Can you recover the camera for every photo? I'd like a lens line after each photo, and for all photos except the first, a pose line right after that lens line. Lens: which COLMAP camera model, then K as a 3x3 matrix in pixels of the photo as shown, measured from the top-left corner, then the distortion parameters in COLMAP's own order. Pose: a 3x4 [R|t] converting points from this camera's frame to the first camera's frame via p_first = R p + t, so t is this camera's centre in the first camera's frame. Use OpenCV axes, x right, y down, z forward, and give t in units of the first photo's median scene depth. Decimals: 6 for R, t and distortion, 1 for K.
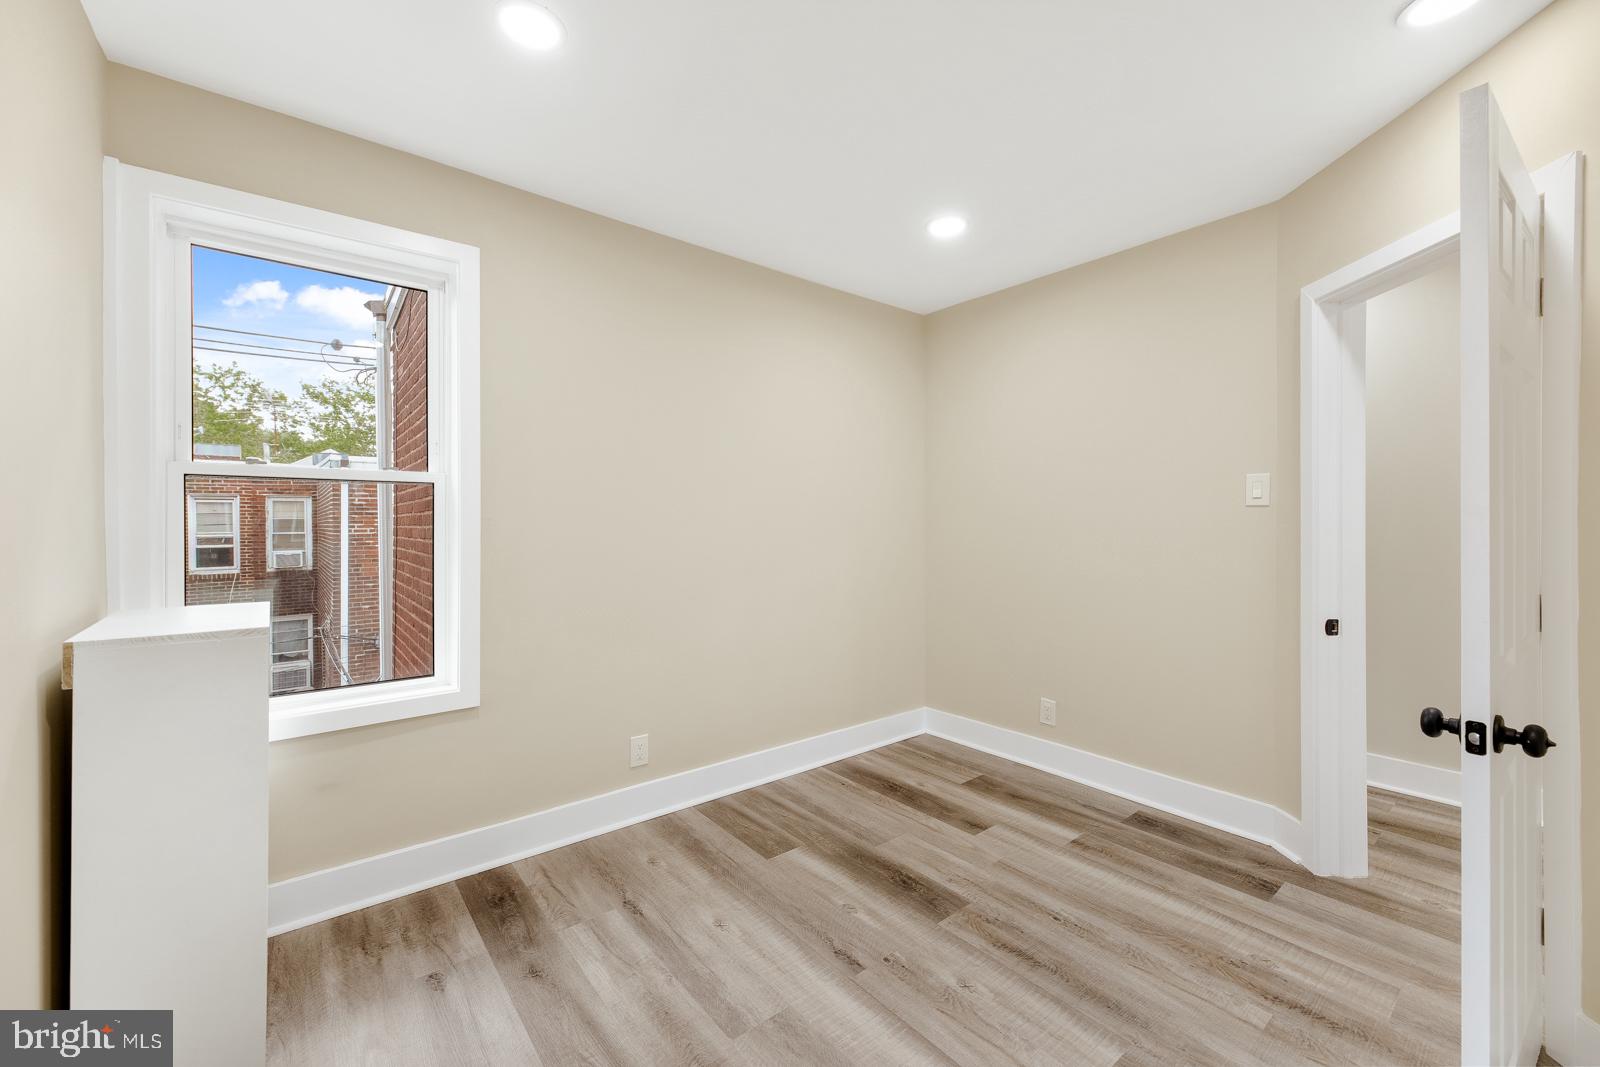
lens RADIAL K [[658.5, 0, 805.1], [0, 658.5, 524.8], [0, 0, 1]] dist [0.004958, 0.000099]
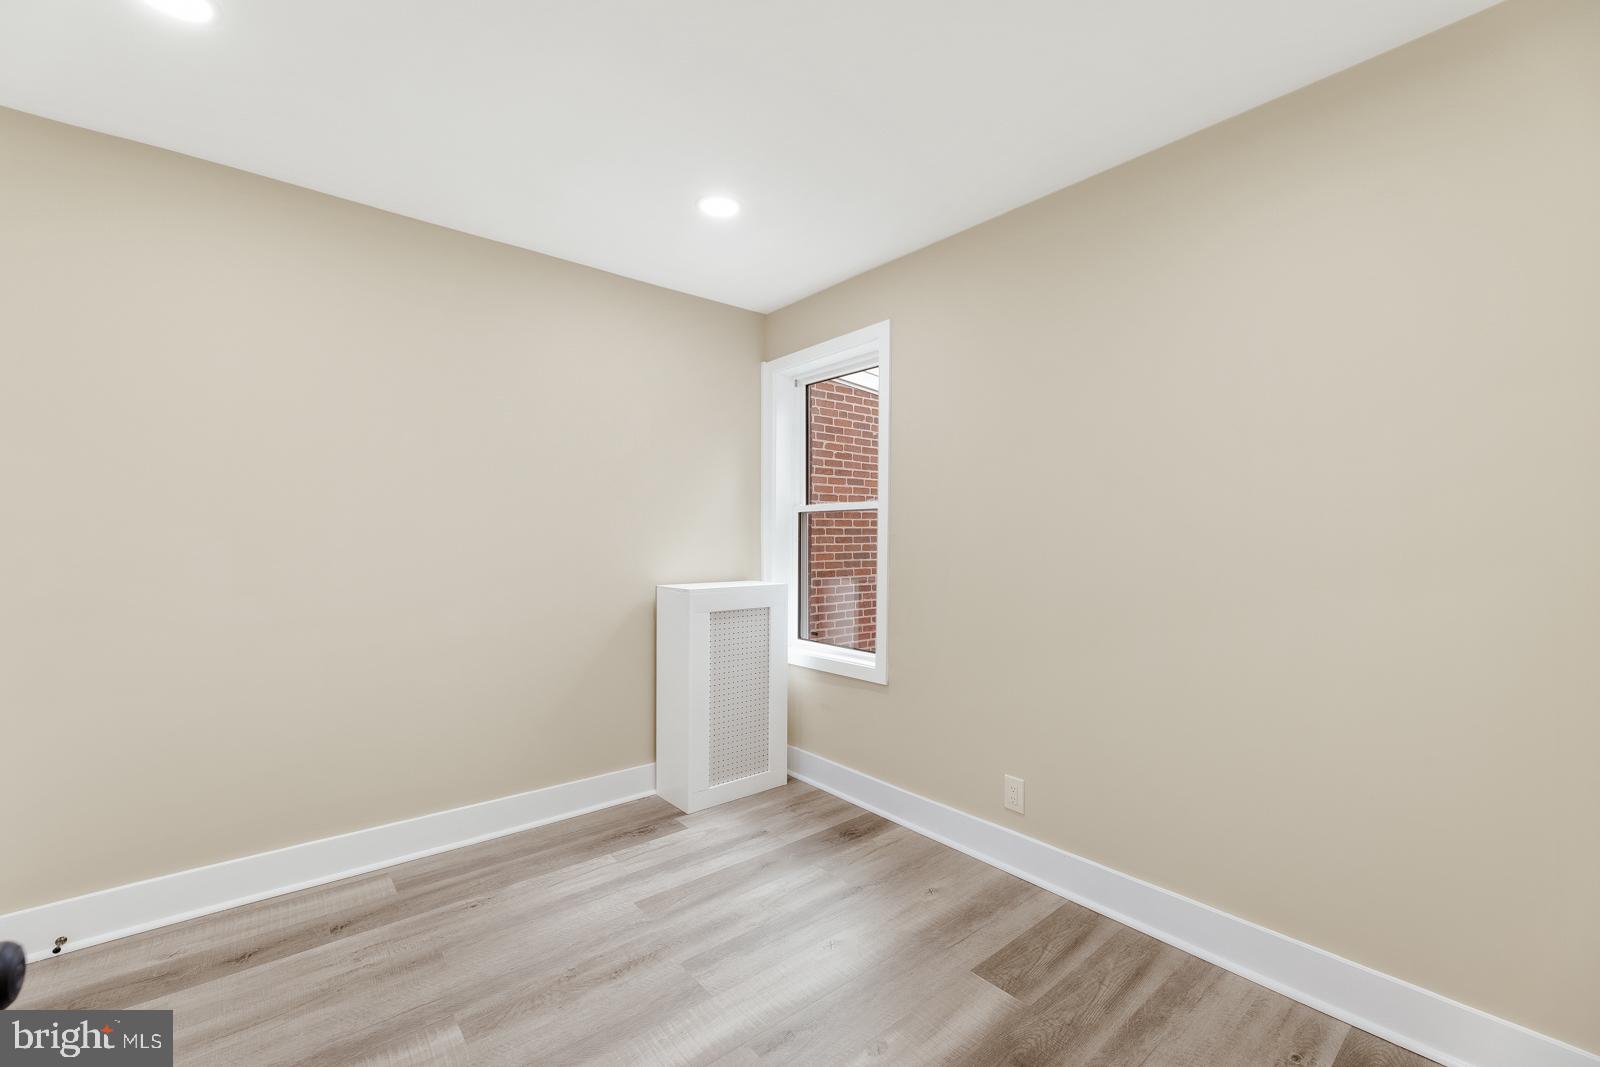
lens RADIAL K [[658.5, 0, 803.5], [0, 658.5, 536.9], [0, 0, 1]] dist [0.004958, 0.000099]
pose [[0.013791, -0.001185, -0.999904, 0.709557], [-0.007891, 0.999968, -0.001294, -0.003510], [0.999874, 0.007908, 0.013782, 0.772262]]
